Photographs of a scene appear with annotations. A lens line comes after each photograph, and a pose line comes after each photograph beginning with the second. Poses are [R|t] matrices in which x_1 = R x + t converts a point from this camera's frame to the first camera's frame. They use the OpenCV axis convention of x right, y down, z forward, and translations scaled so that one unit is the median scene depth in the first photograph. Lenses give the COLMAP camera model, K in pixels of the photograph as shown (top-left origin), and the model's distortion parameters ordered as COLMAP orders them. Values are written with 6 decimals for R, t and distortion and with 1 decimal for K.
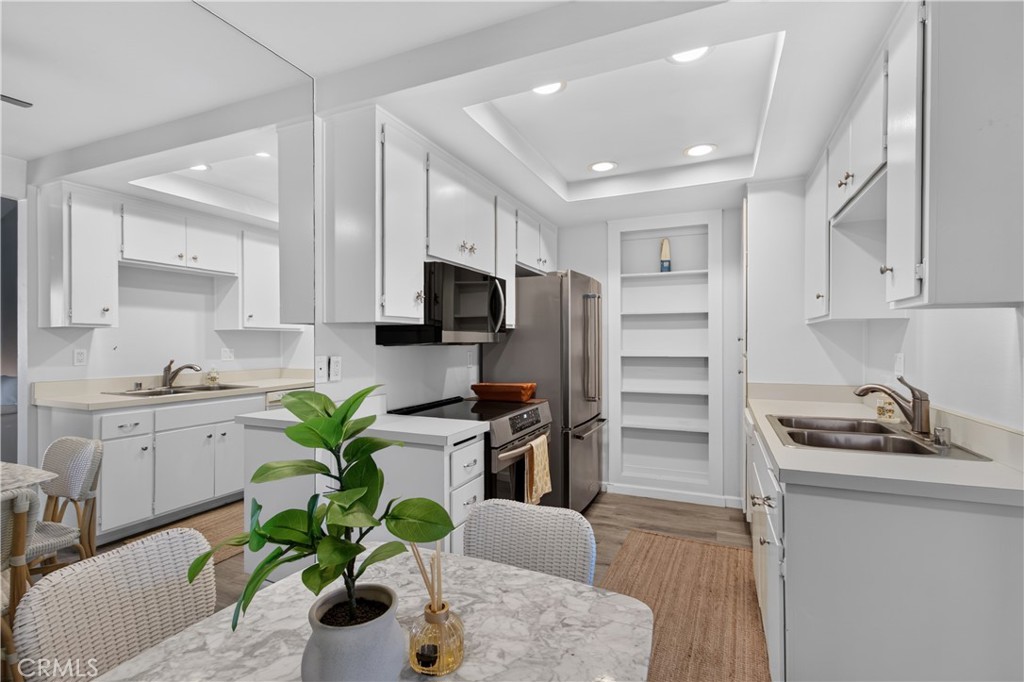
lens RADIAL K [[479.3, 0, 511.1], [0, 479.3, 342.8], [0, 0, 1]] dist [-0.004661, 0.000595]
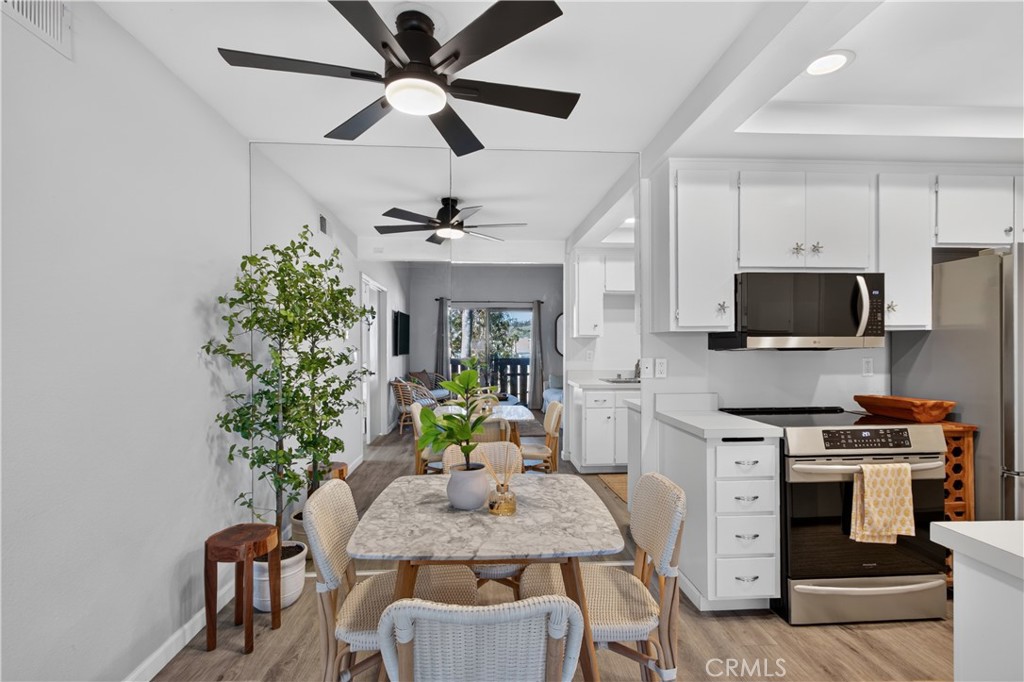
lens RADIAL K [[479.3, 0, 506.1], [0, 479.3, 343.1], [0, 0, 1]] dist [-0.004661, 0.000595]
pose [[0.458623, -0.004459, -0.888620, 0.545776], [0.002124, 0.999990, -0.003922, -0.008235], [0.888628, -0.000089, 0.458628, 0.037976]]
